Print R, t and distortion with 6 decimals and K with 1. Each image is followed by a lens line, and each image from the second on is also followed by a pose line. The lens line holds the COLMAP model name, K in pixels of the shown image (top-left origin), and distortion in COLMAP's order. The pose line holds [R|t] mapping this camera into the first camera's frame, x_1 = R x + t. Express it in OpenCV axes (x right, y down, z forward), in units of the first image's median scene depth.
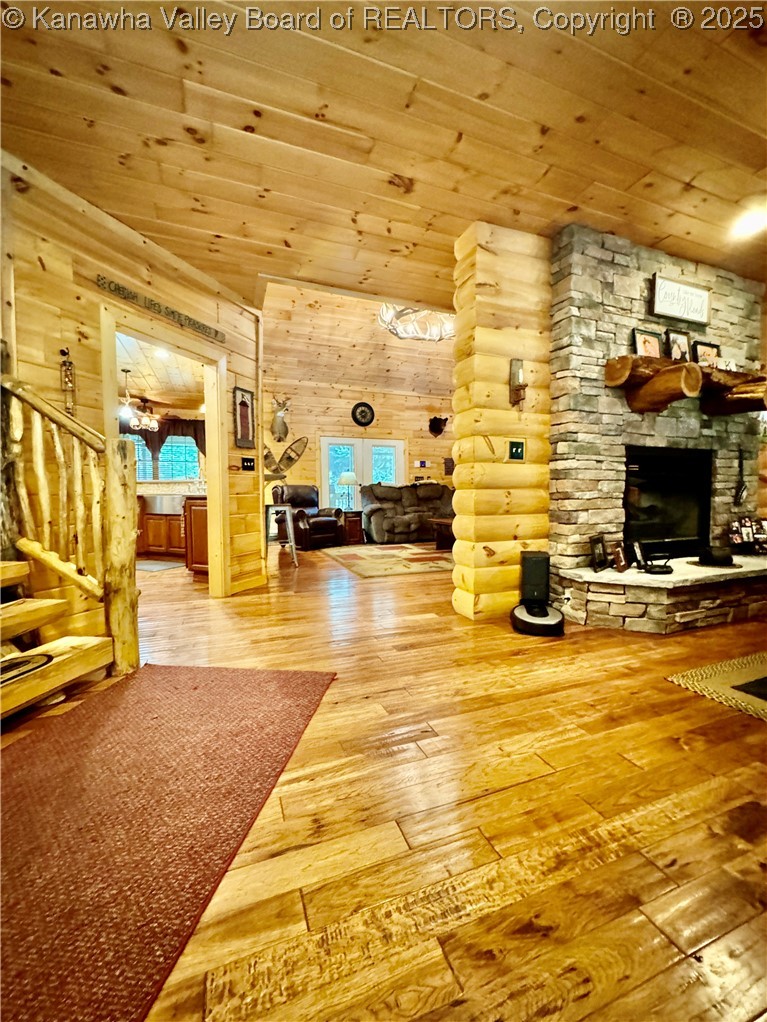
lens RADIAL K [[419.0, 0, 387.4], [0, 419.0, 508.4], [0, 0, 1]] dist [-0.000971, 0.000582]
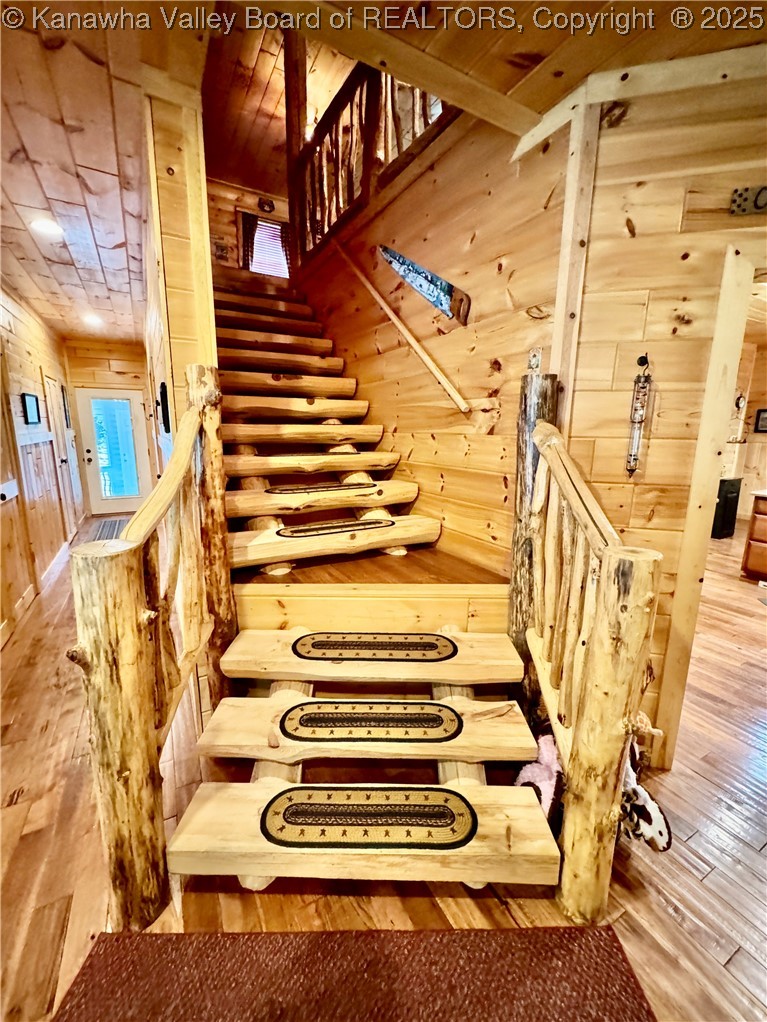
lens RADIAL K [[419.0, 0, 380.9], [0, 419.0, 511.3], [0, 0, 1]] dist [-0.000971, 0.000582]
pose [[0.129707, 0.202517, -0.970651, -0.095288], [-0.045919, 0.979097, 0.198143, -0.163162], [0.990489, 0.018871, 0.136295, 0.330364]]
